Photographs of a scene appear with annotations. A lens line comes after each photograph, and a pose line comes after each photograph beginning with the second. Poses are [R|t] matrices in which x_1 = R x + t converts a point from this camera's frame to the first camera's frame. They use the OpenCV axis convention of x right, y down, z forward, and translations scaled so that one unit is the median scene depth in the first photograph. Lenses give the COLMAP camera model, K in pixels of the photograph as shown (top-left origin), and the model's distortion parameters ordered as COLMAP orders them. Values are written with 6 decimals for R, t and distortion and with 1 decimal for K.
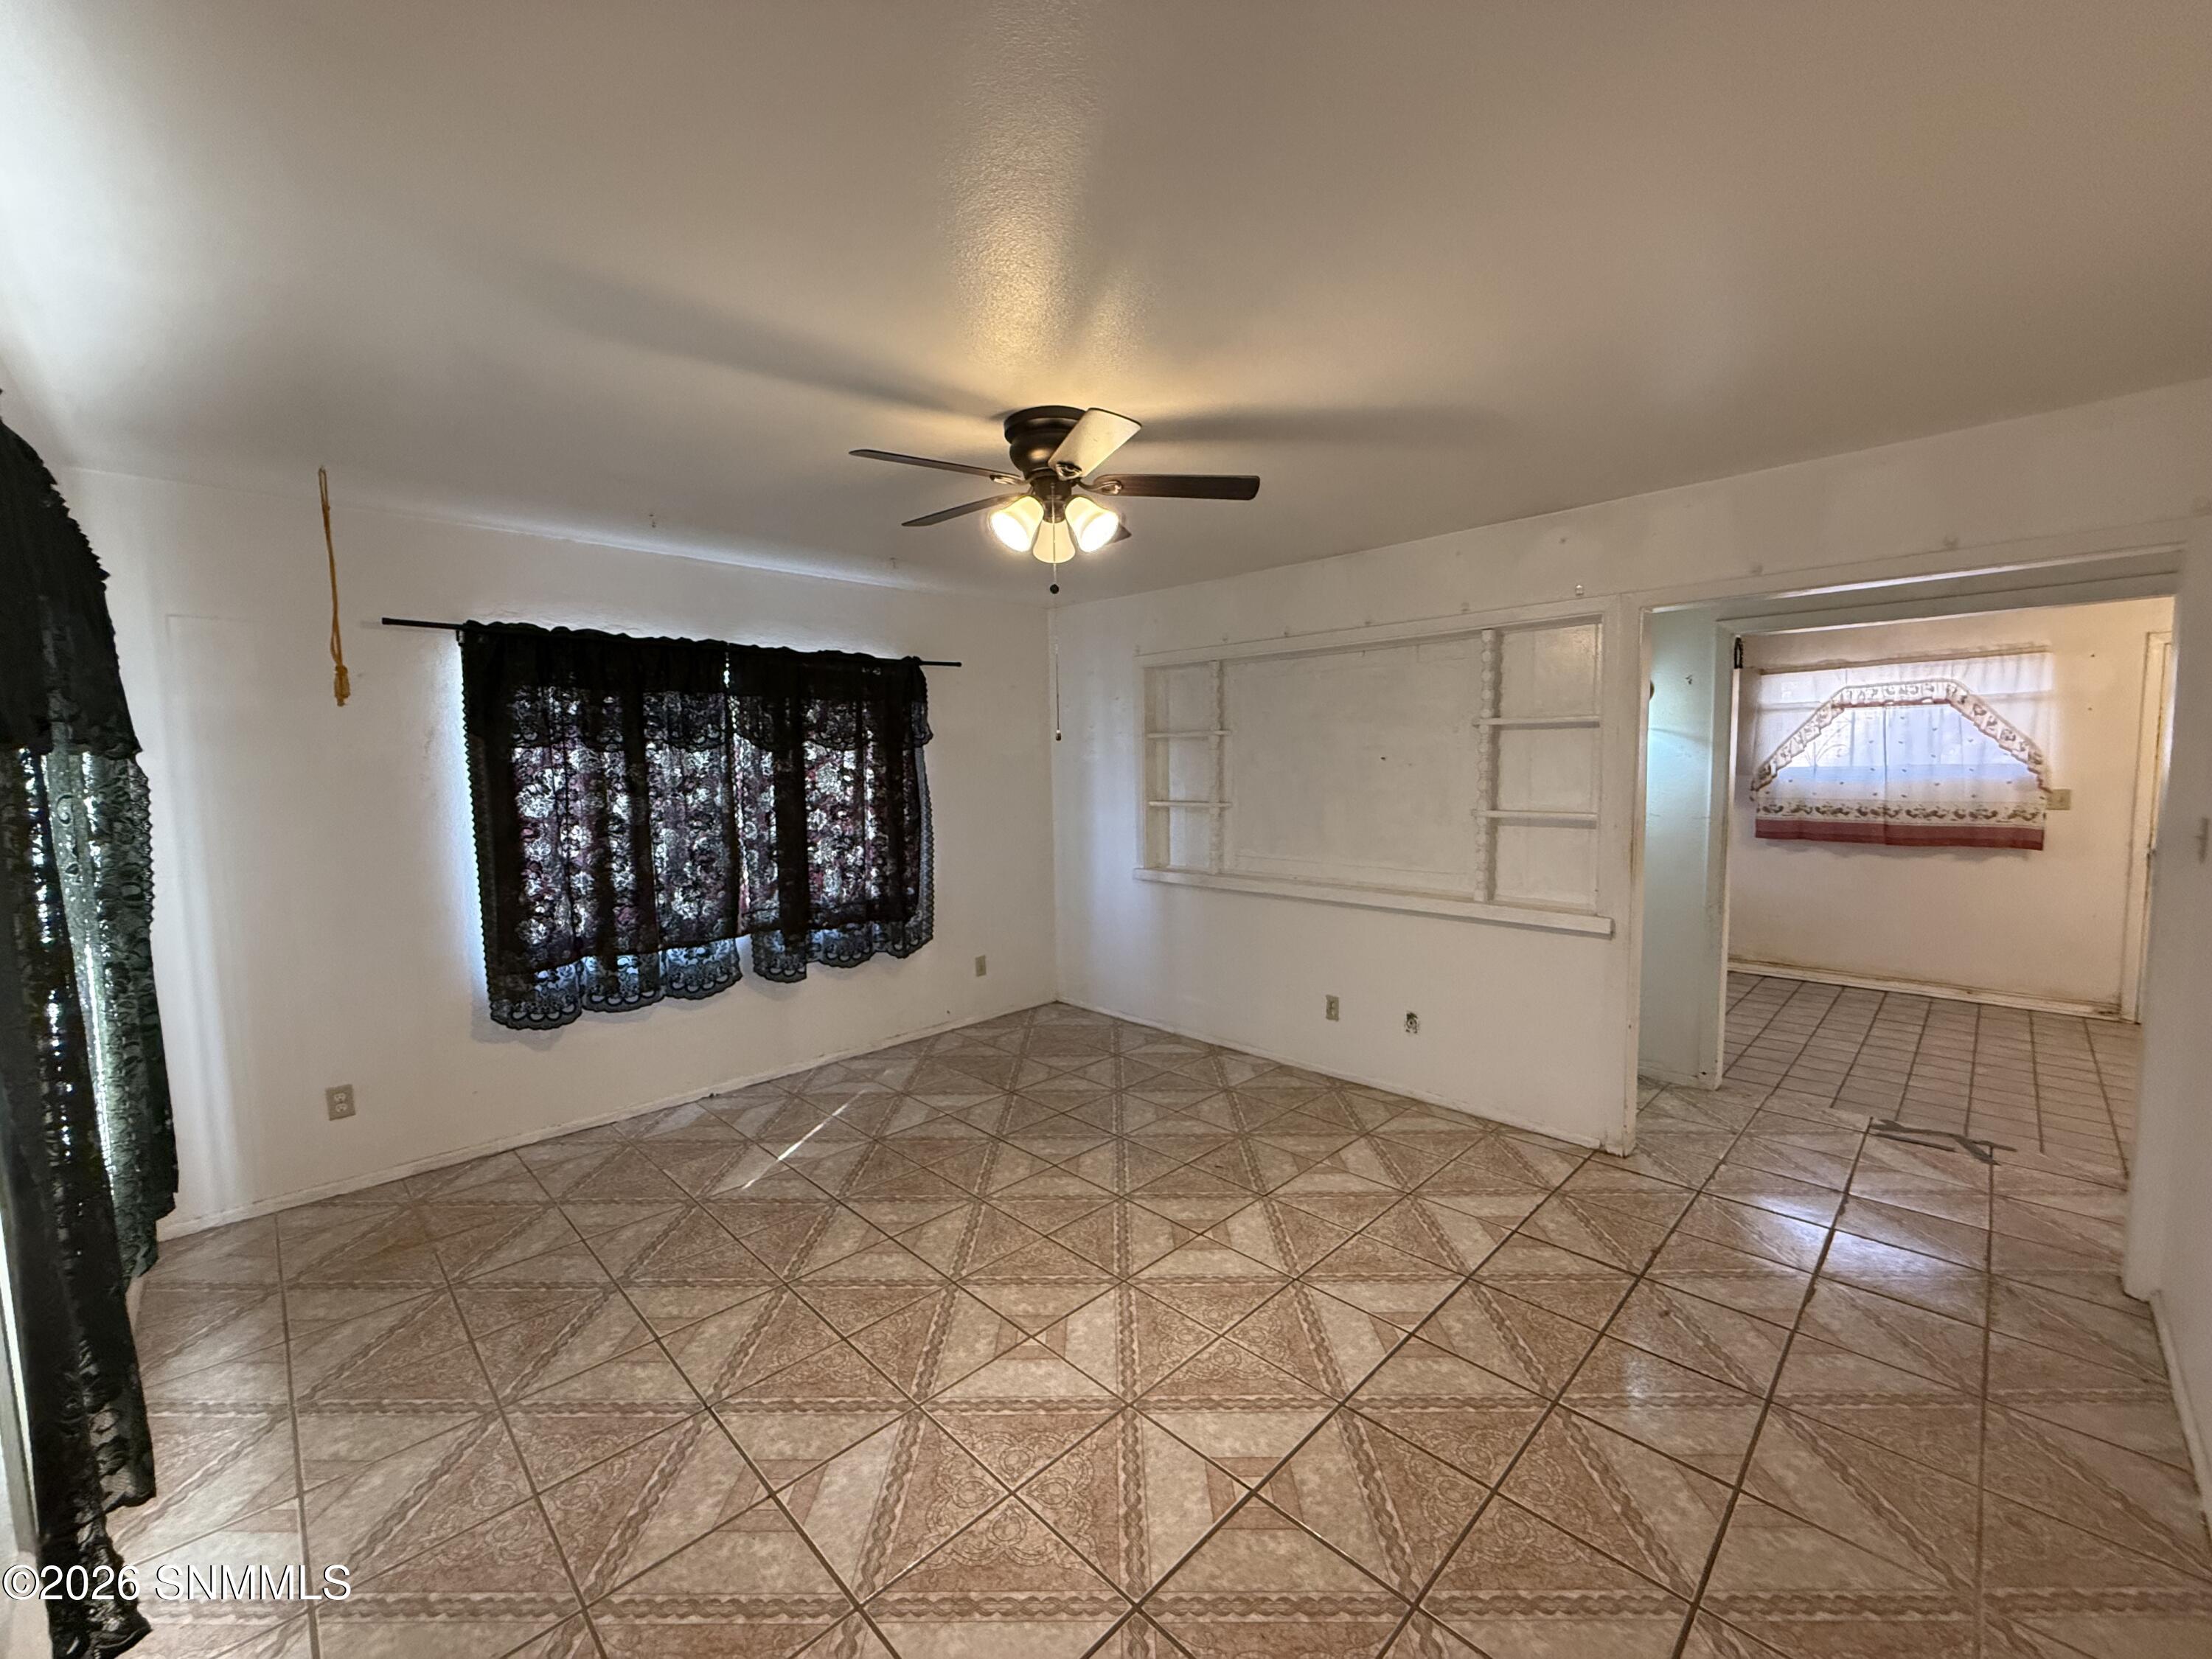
lens RADIAL K [[886.9, 0, 1101.4], [0, 886.9, 825.6], [0, 0, 1]] dist [0.001748, 0.000617]
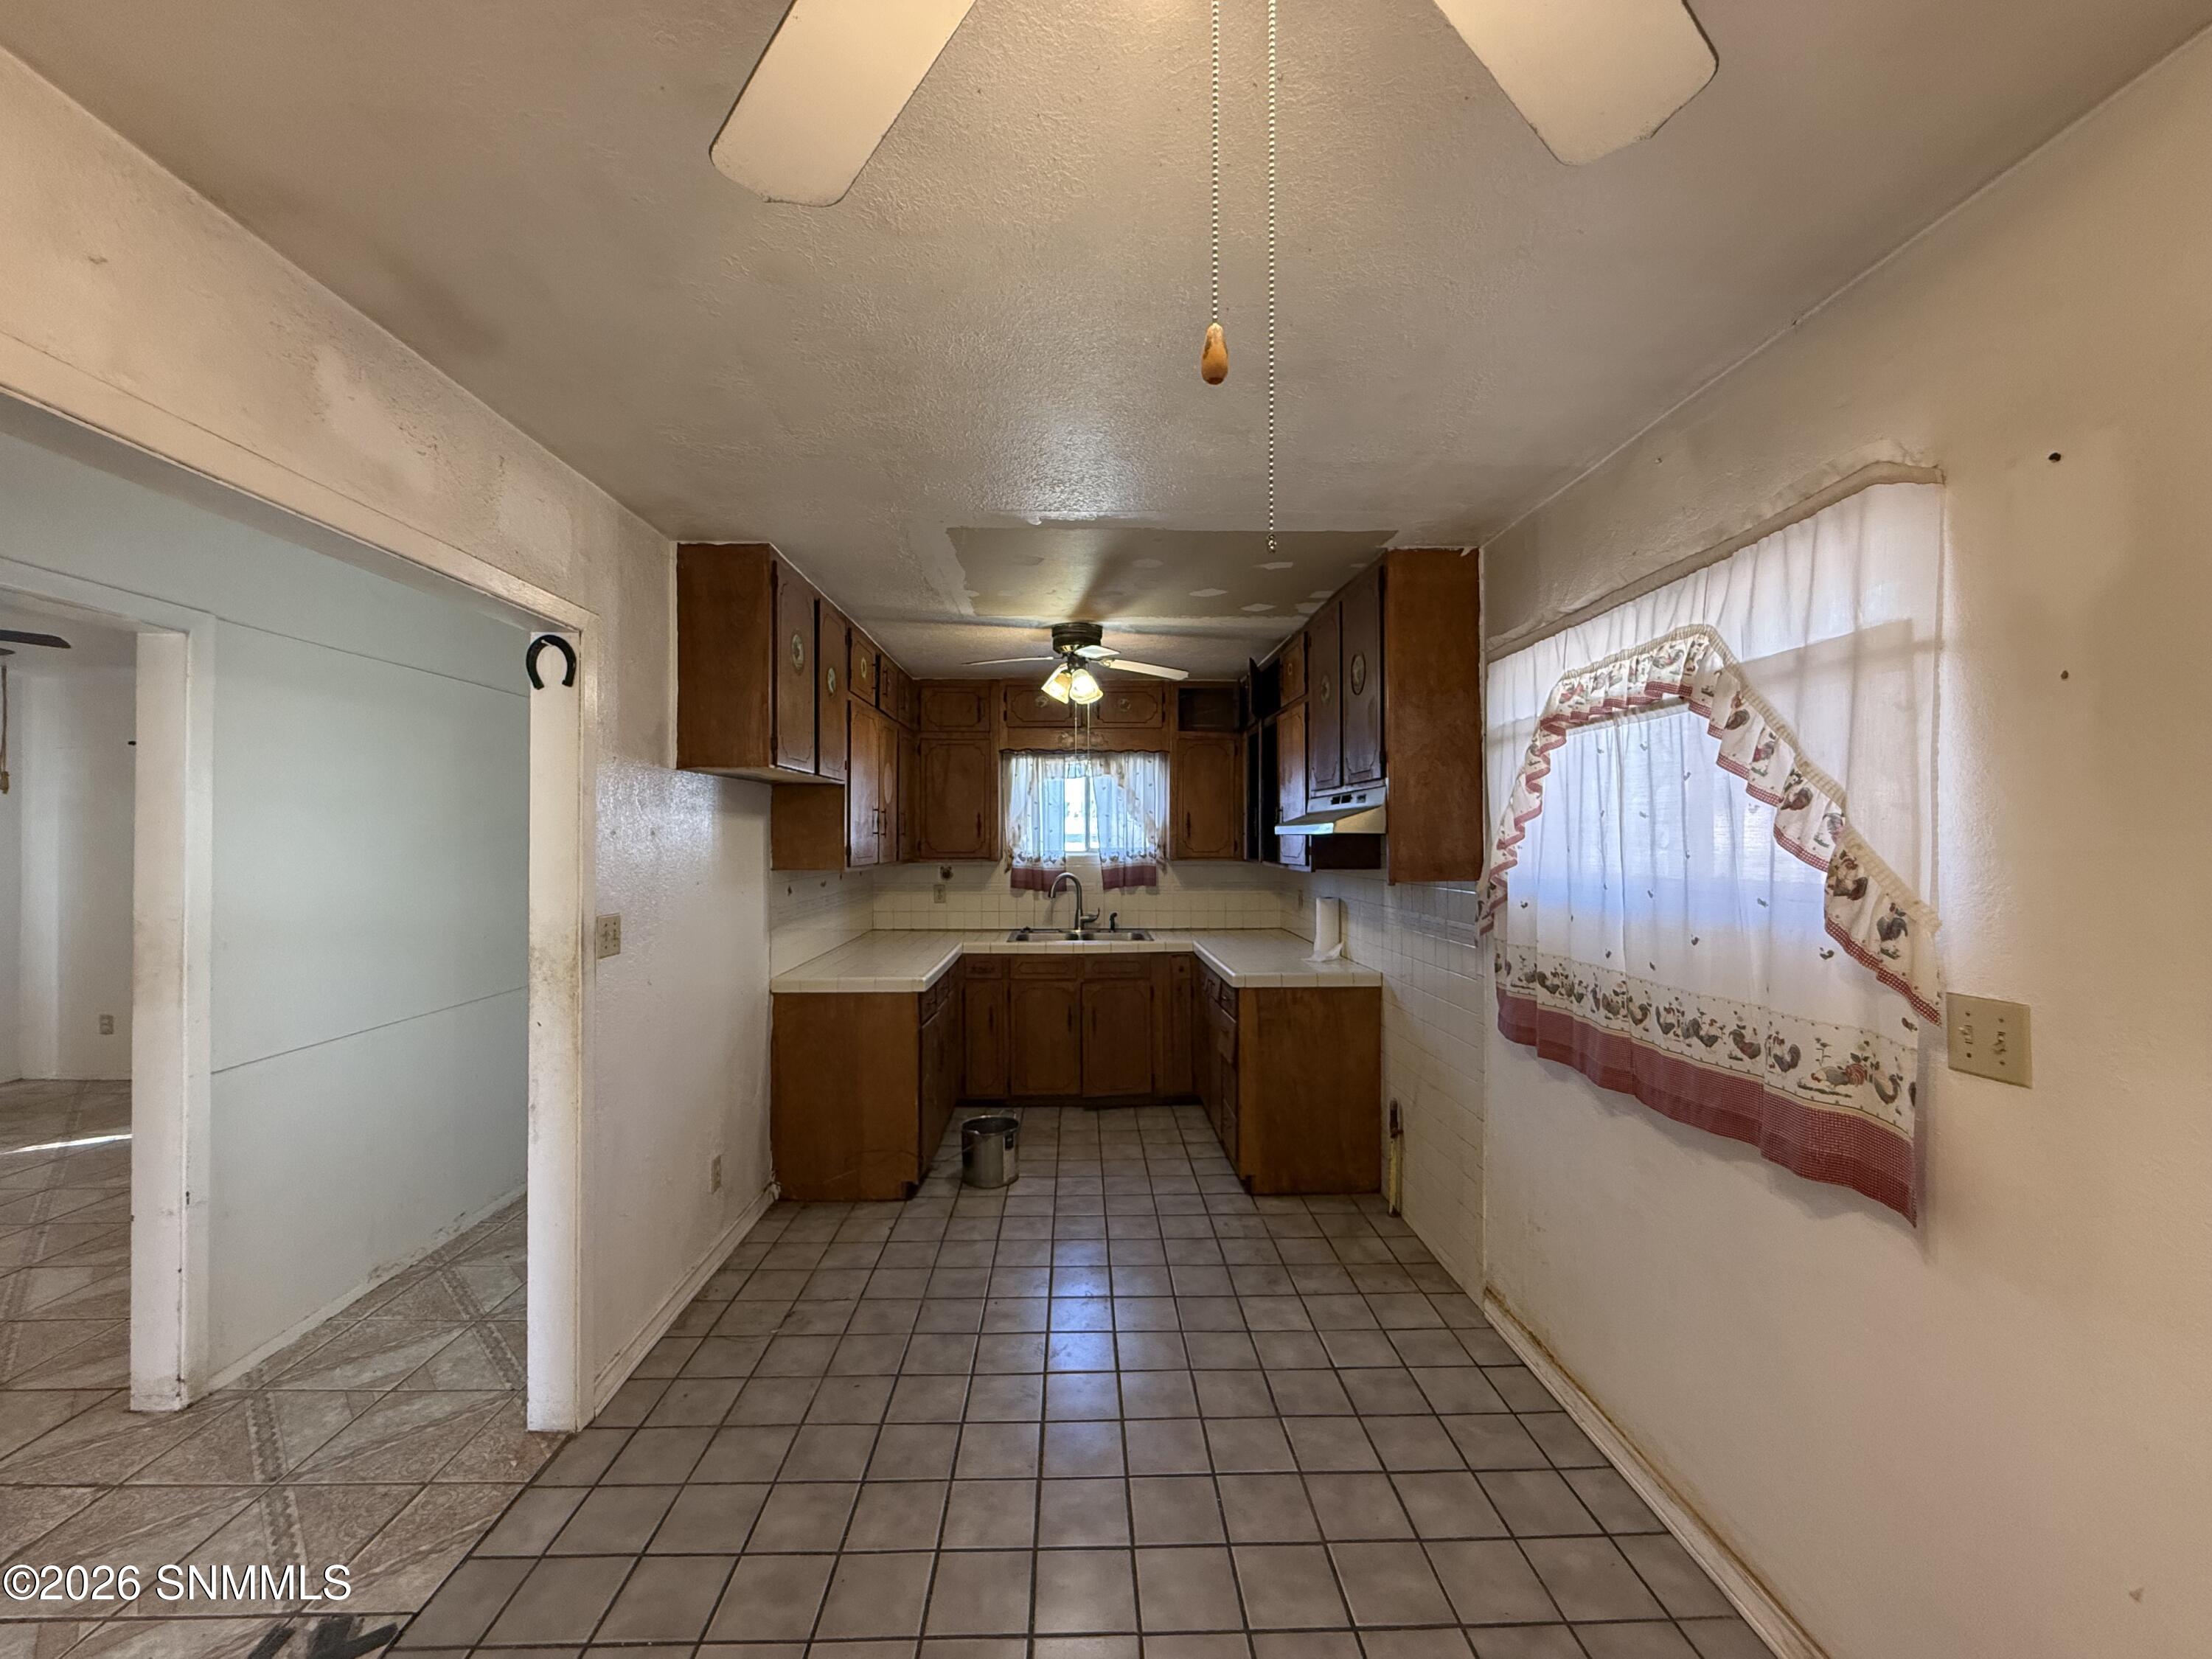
lens RADIAL K [[886.9, 0, 1104.1], [0, 886.9, 838.1], [0, 0, 1]] dist [0.001748, 0.000617]
pose [[0.736594, 0.017971, -0.676096, 1.049923], [-0.069755, 0.996335, -0.049513, -0.055280], [0.672728, 0.083632, 0.735148, 0.633378]]
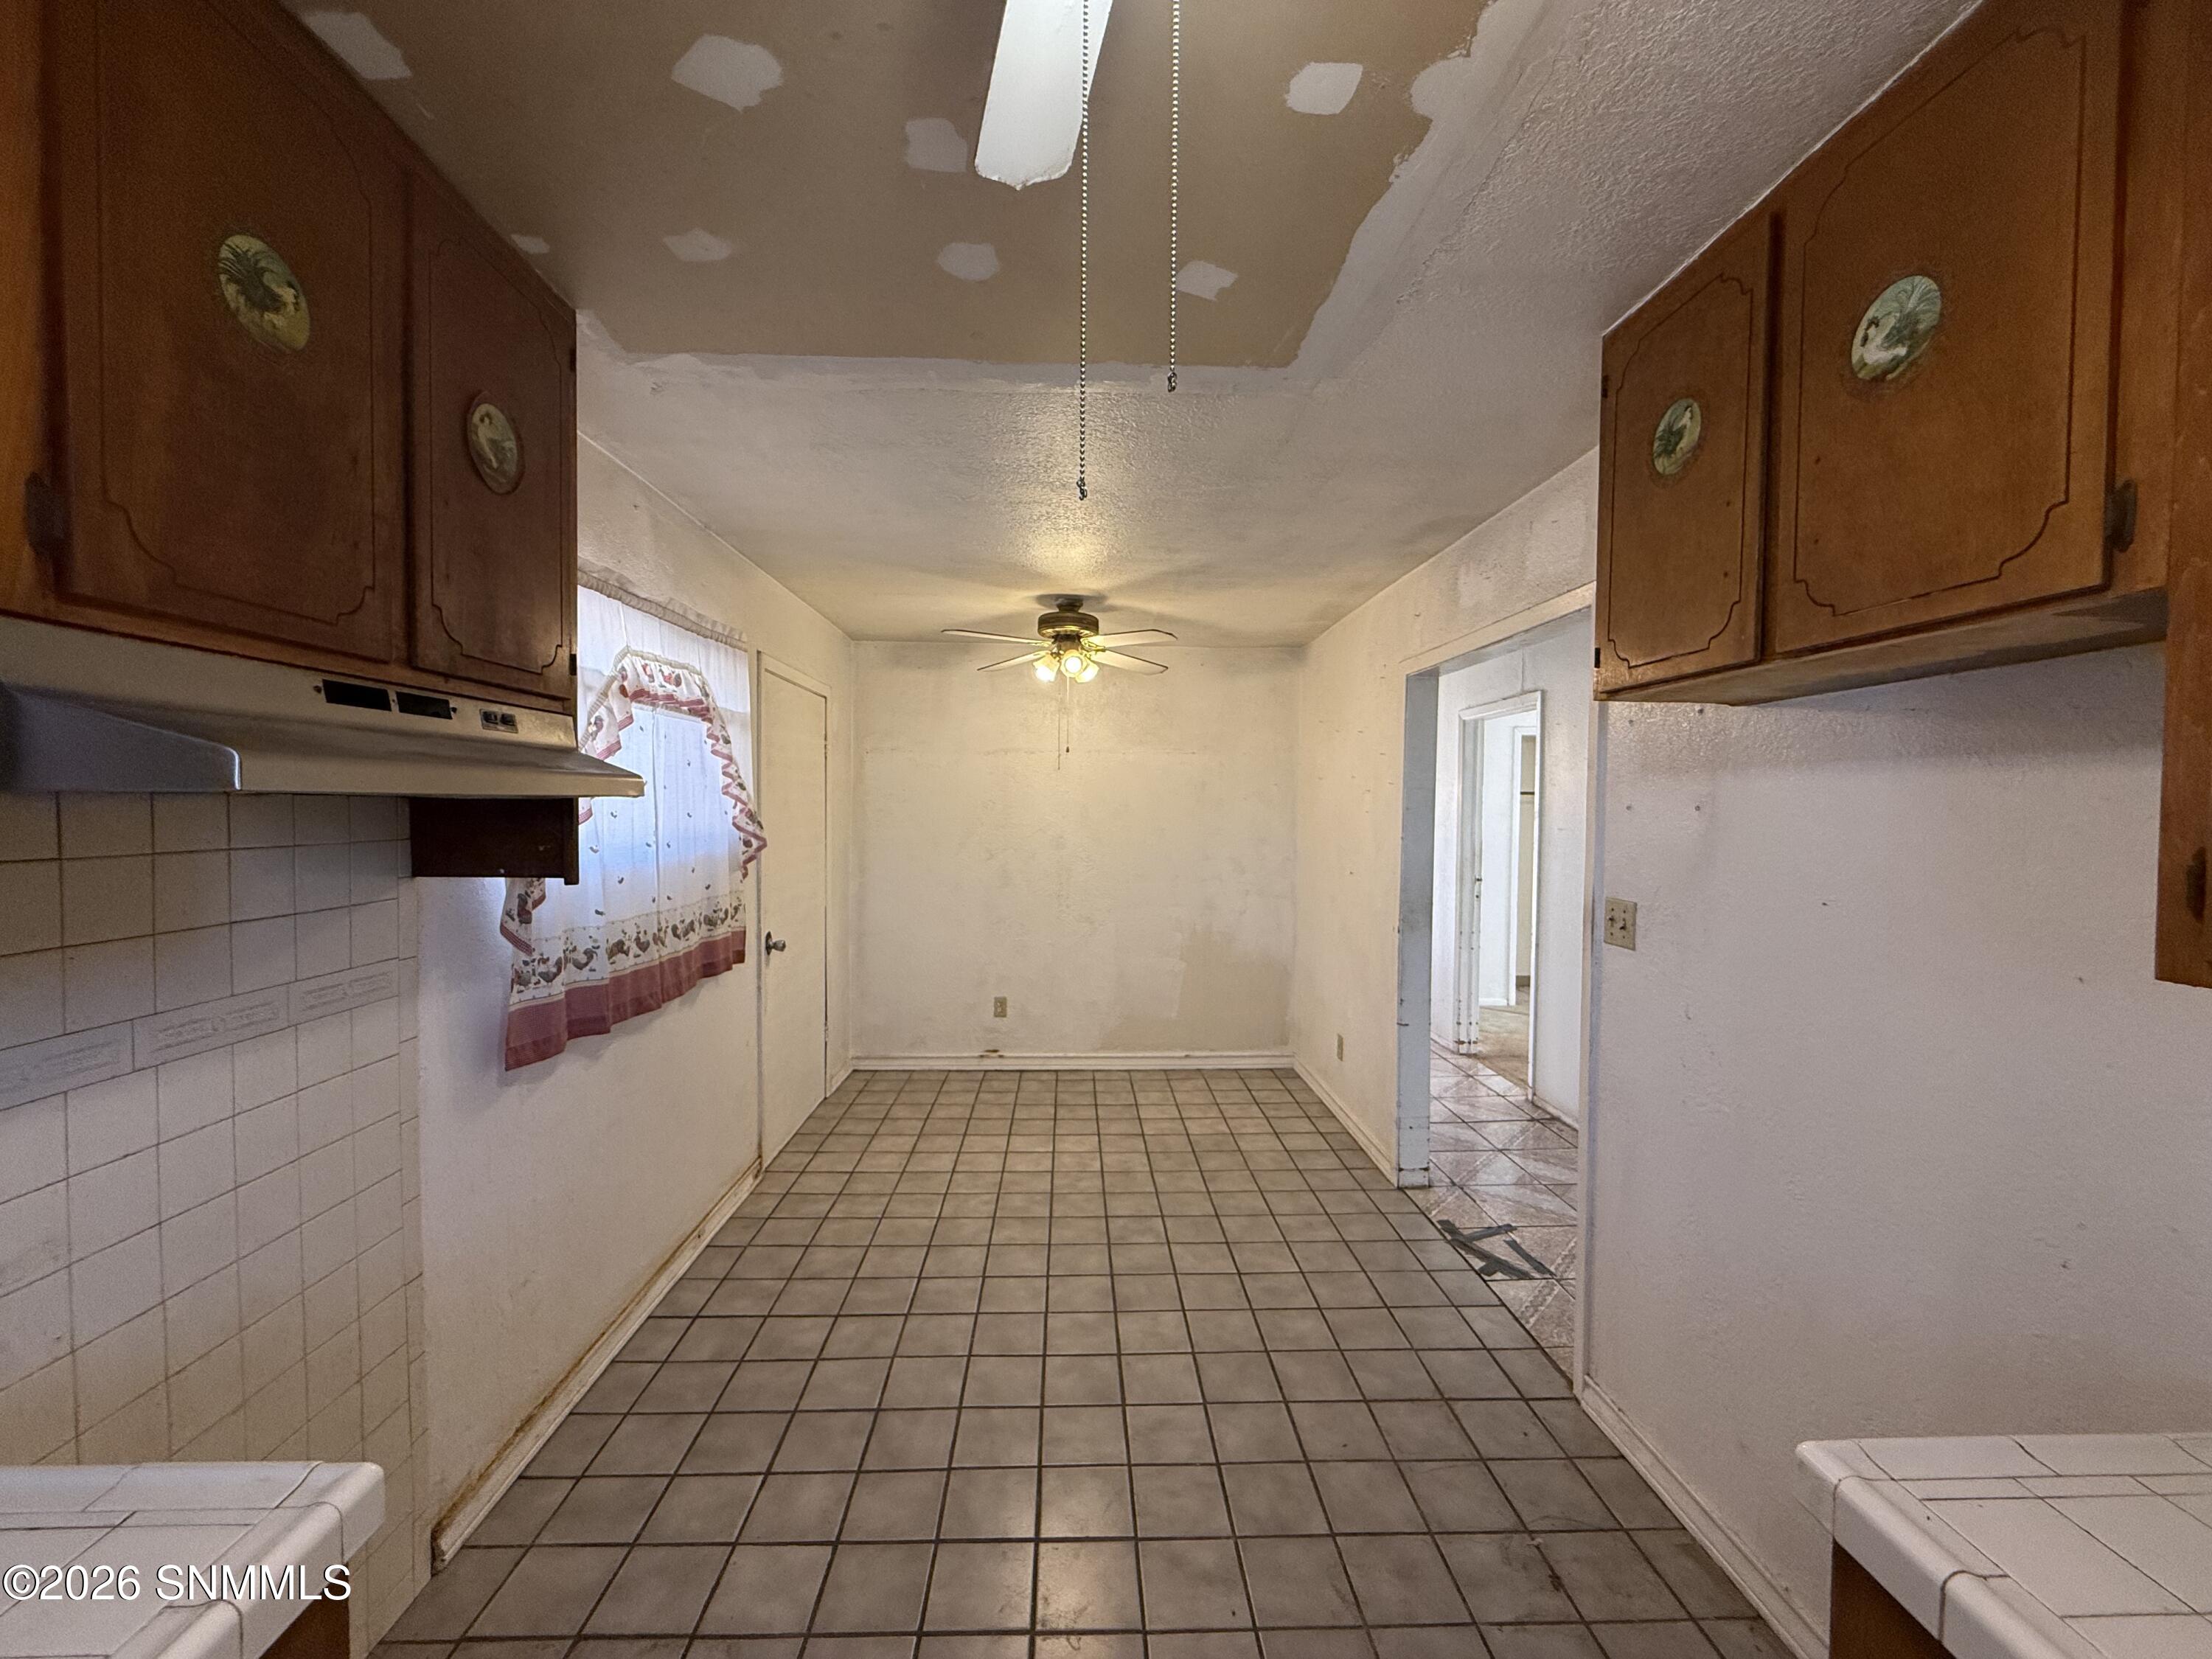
lens RADIAL K [[886.9, 0, 1091.5], [0, 886.9, 906.0], [0, 0, 1]] dist [0.001748, 0.000617]
pose [[-0.730678, -0.064459, 0.679672, 0.450851], [0.061383, 0.985298, 0.159434, -0.097106], [-0.679957, 0.158216, -0.715979, 1.261259]]
